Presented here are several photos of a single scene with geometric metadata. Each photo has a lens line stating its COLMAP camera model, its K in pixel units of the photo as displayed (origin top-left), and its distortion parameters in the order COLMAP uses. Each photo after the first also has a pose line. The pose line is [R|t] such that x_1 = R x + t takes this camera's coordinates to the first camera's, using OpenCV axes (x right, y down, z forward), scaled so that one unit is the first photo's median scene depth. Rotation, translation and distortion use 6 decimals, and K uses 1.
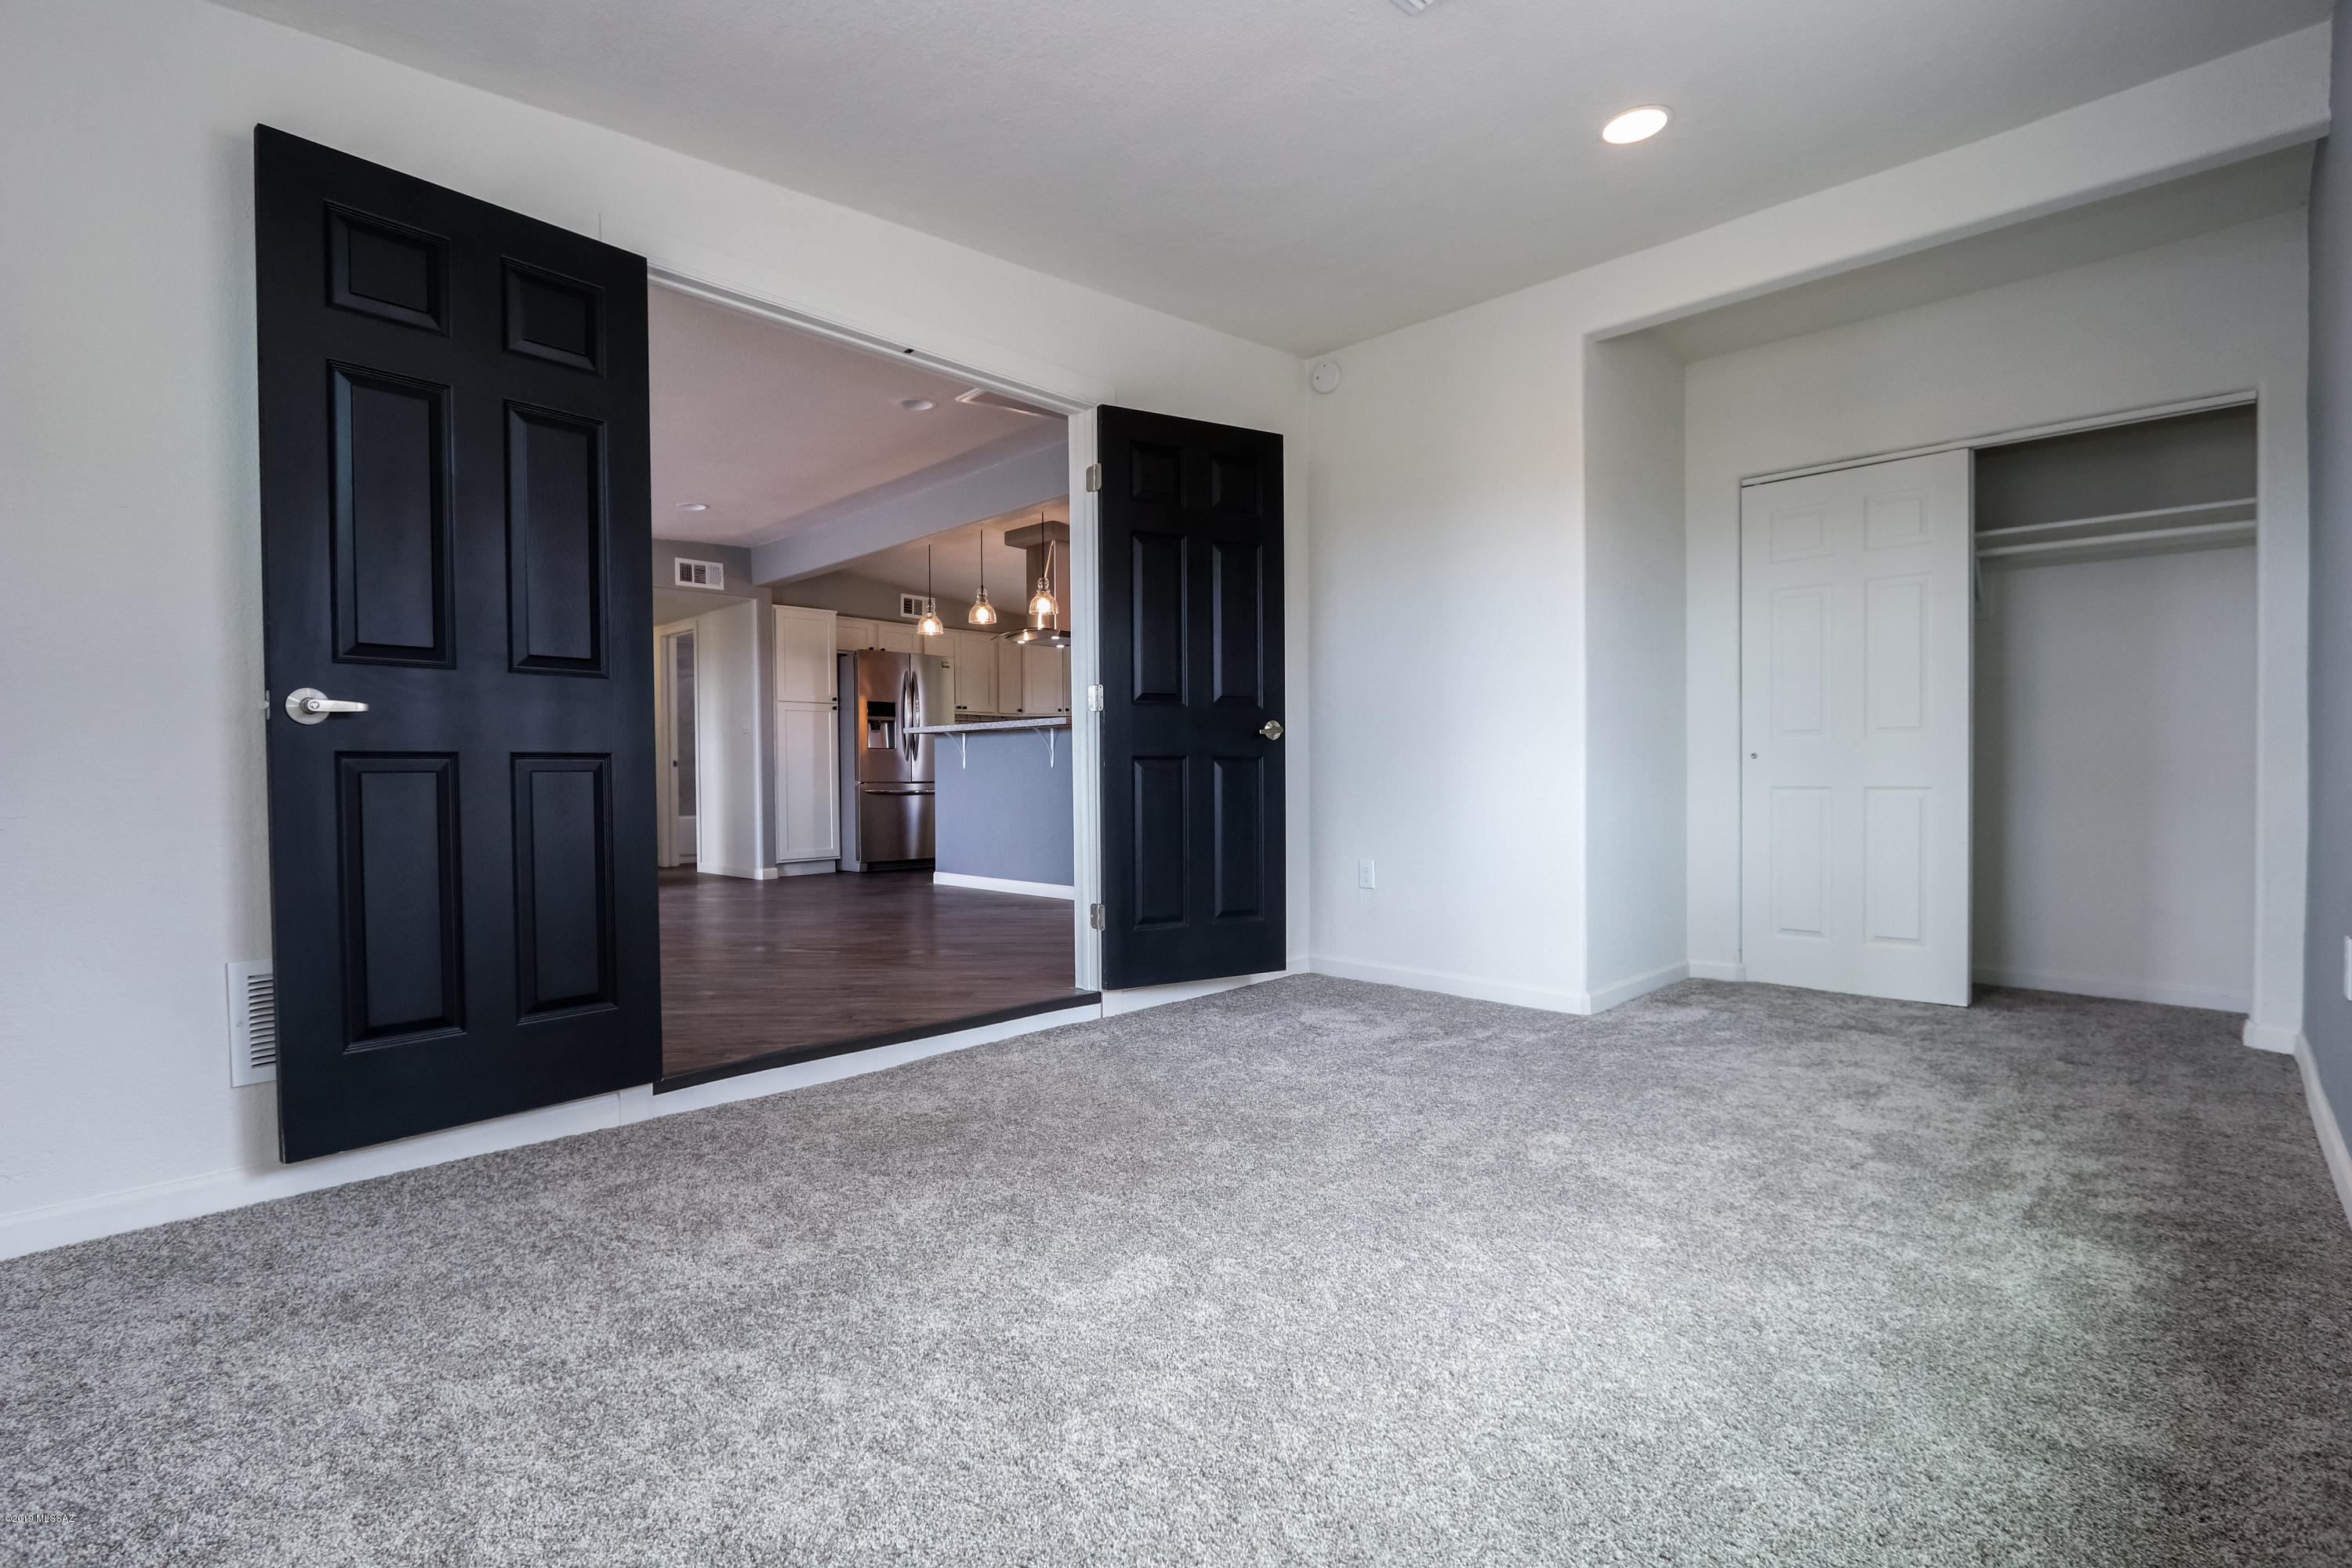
lens RADIAL K [[1089.4, 0, 1153.4], [0, 1089.4, 797.3], [0, 0, 1]] dist [-0.017248, 0.000257]
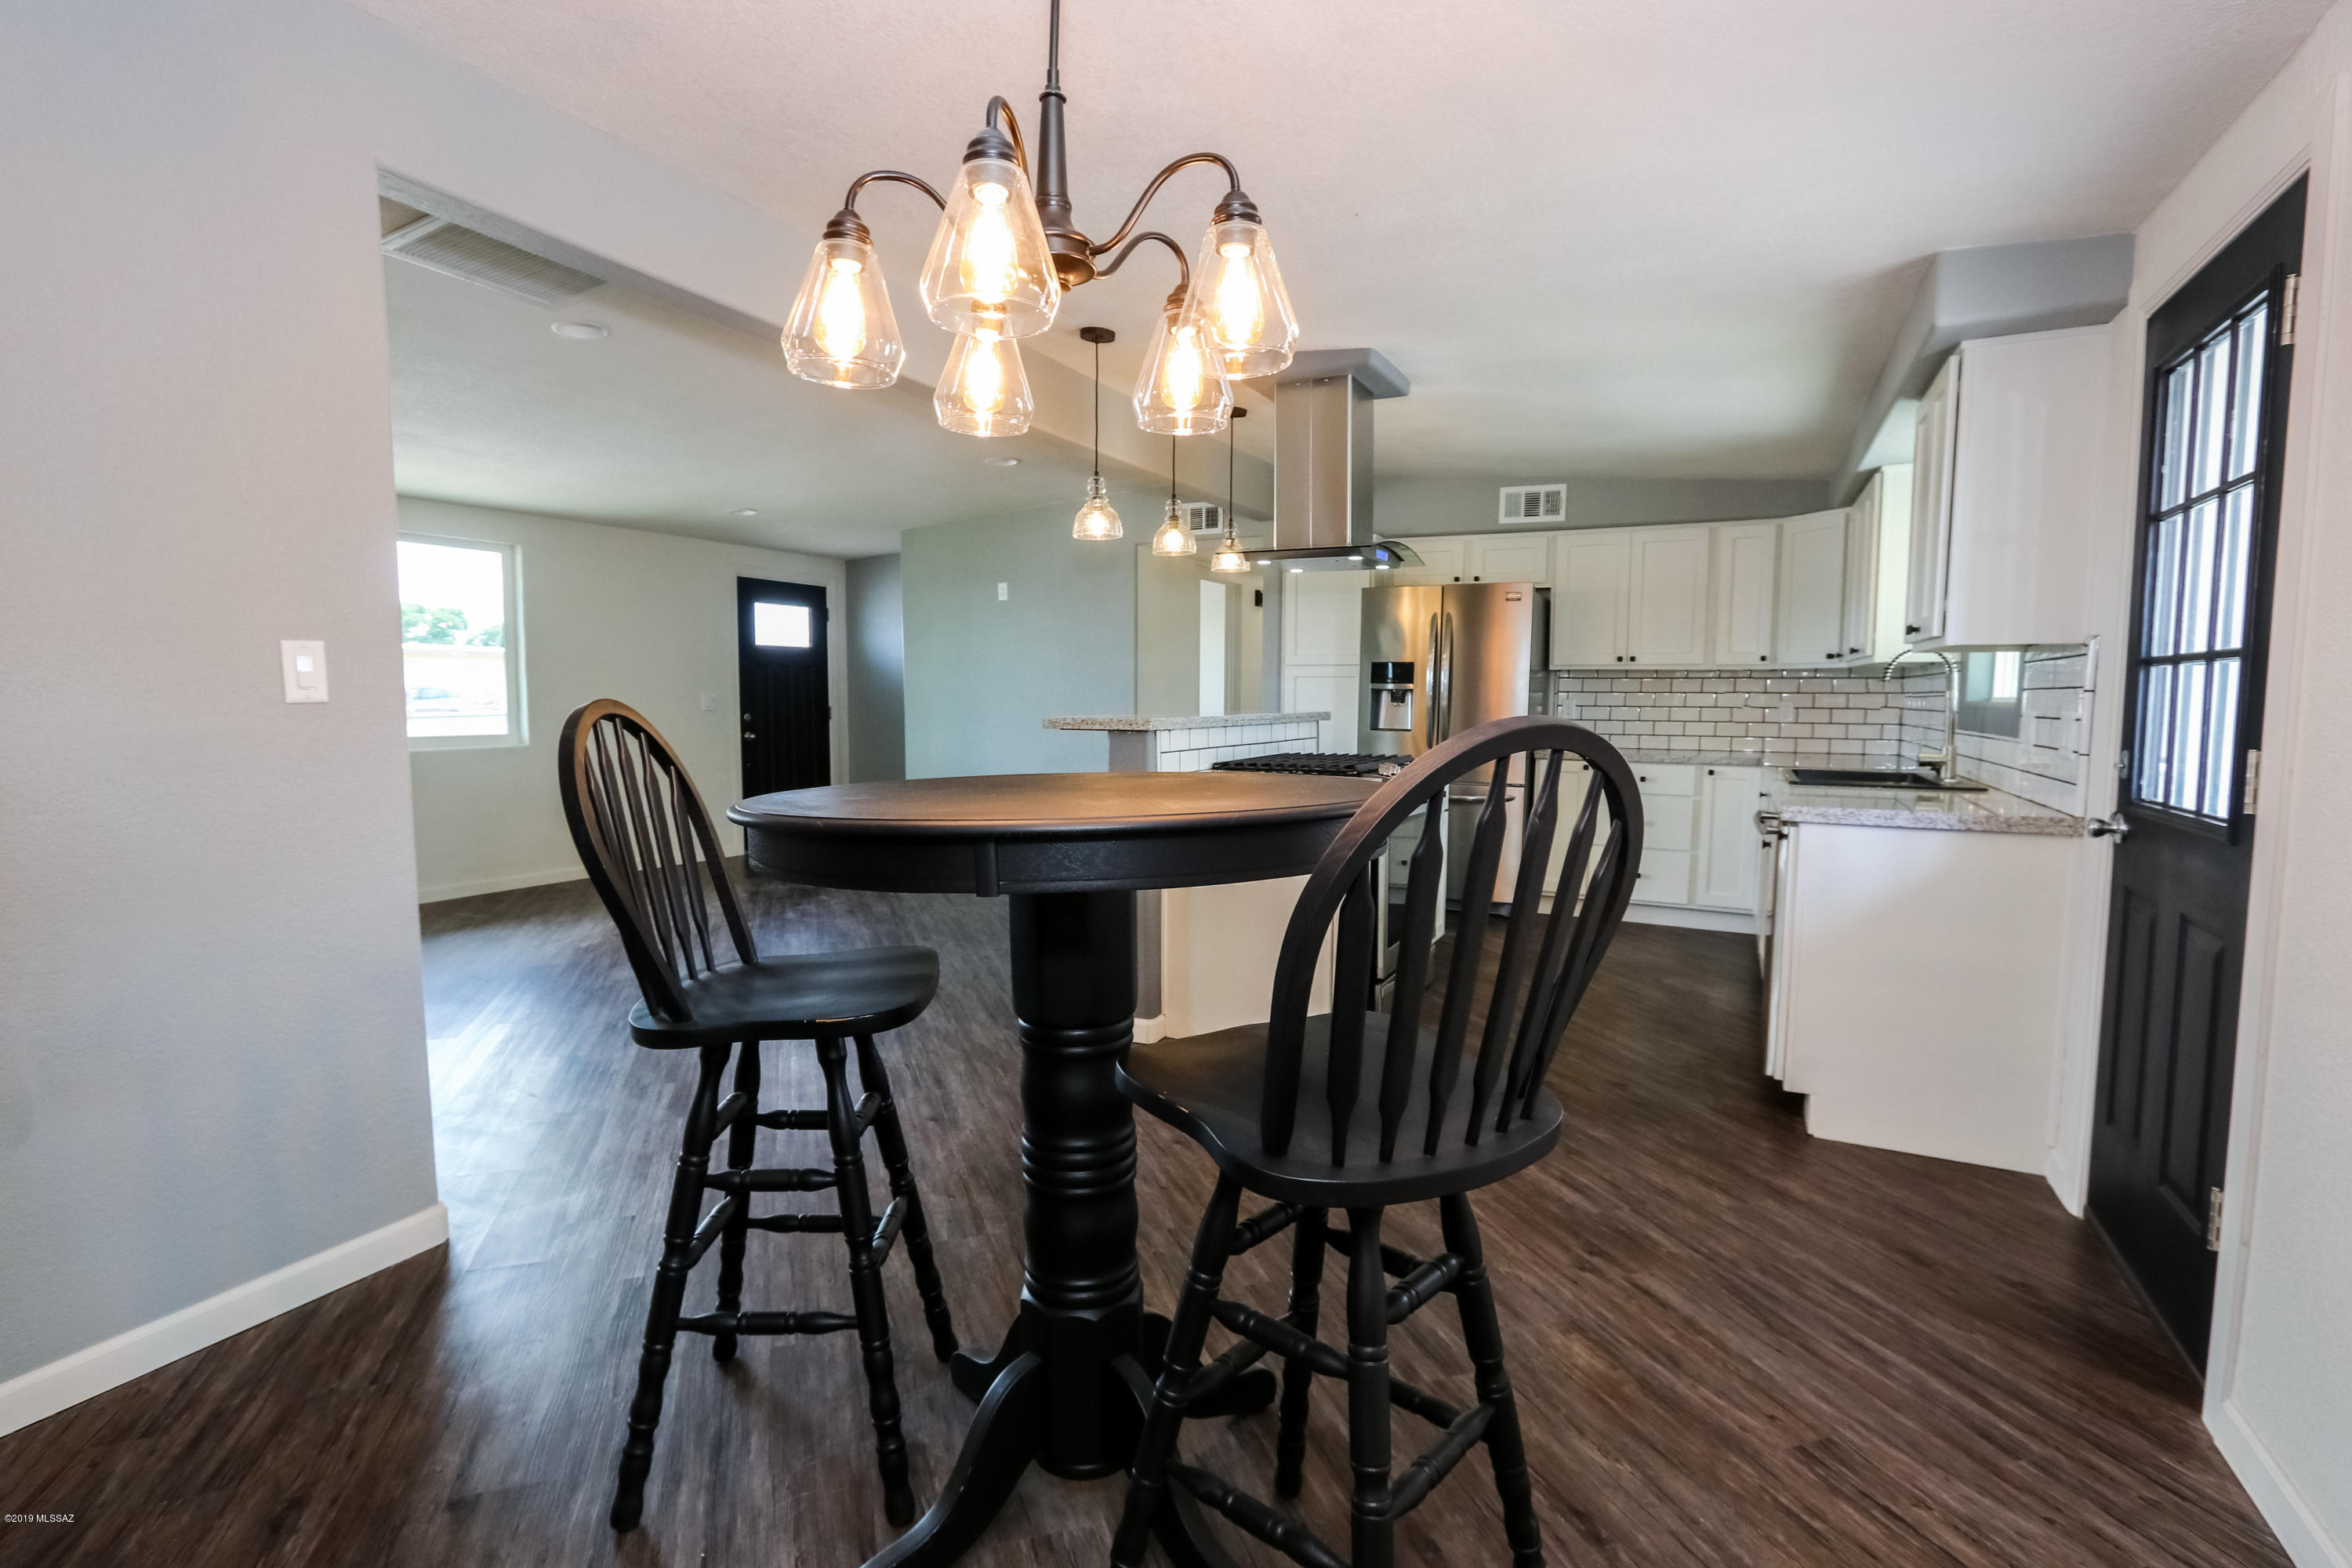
lens RADIAL K [[1114.3, 0, 1160.6], [0, 1114.3, 795.1], [0, 0, 1]] dist [-0.012371, 0.000390]
pose [[0.298841, 0.095462, -0.949516, 0.403952], [-0.023088, 0.995416, 0.092810, -0.069153], [0.954024, -0.005813, 0.299675, 0.678821]]
